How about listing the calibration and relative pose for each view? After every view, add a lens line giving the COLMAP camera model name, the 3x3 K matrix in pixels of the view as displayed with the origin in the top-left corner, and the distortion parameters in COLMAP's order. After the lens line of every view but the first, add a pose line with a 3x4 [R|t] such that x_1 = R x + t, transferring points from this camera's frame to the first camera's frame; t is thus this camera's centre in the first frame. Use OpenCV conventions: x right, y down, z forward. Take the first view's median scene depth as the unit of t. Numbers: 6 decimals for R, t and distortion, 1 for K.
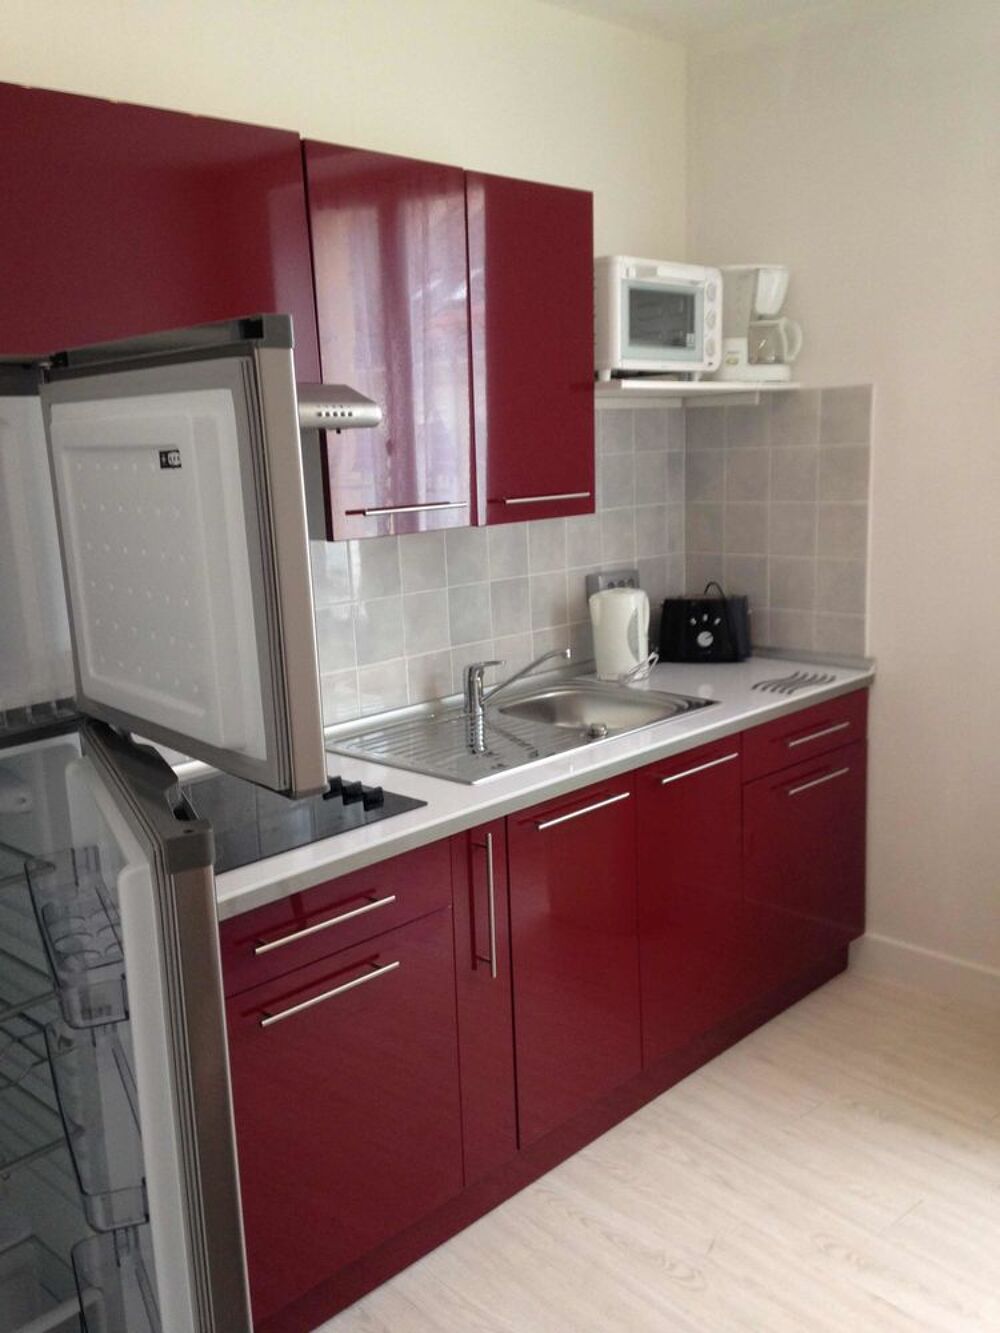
lens RADIAL K [[1219.2, 0, 500.0], [0, 1219.2, 666.5], [0, 0, 1]] dist [0.150449, -0.242657]
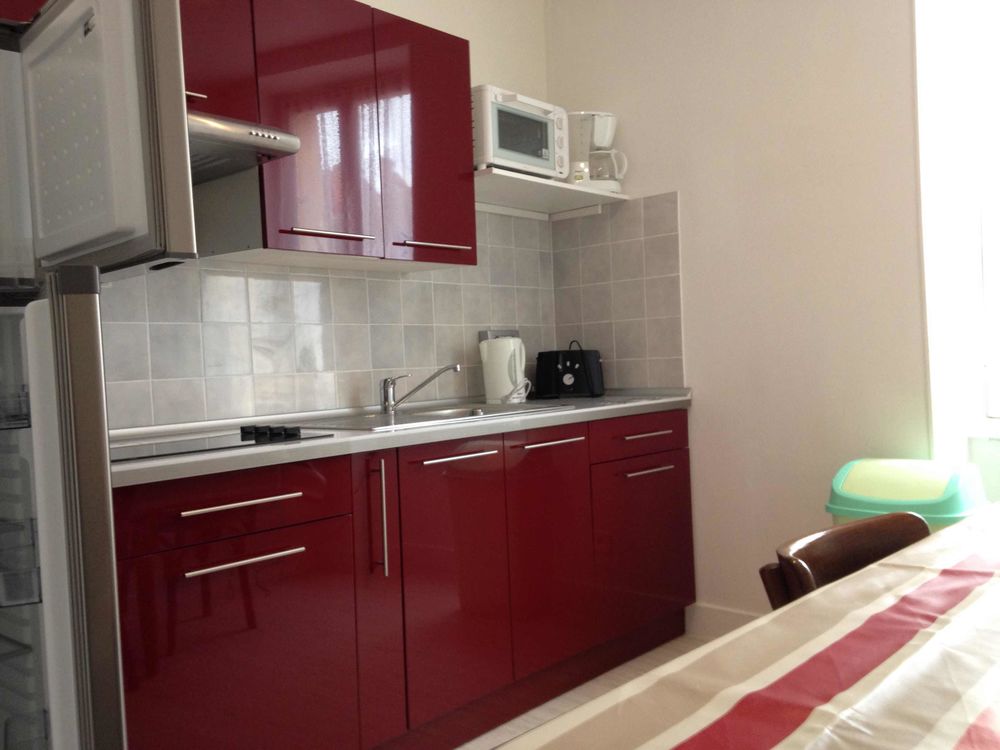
lens RADIAL K [[914.6, 0, 500.0], [0, 914.6, 375.0], [0, 0, 1]] dist [0.150449, -0.242657]
pose [[0.999174, -0.007906, 0.039870, 0.055141], [0.014640, 0.985064, -0.171567, 0.152849], [-0.037918, 0.172009, 0.984365, 0.011179]]
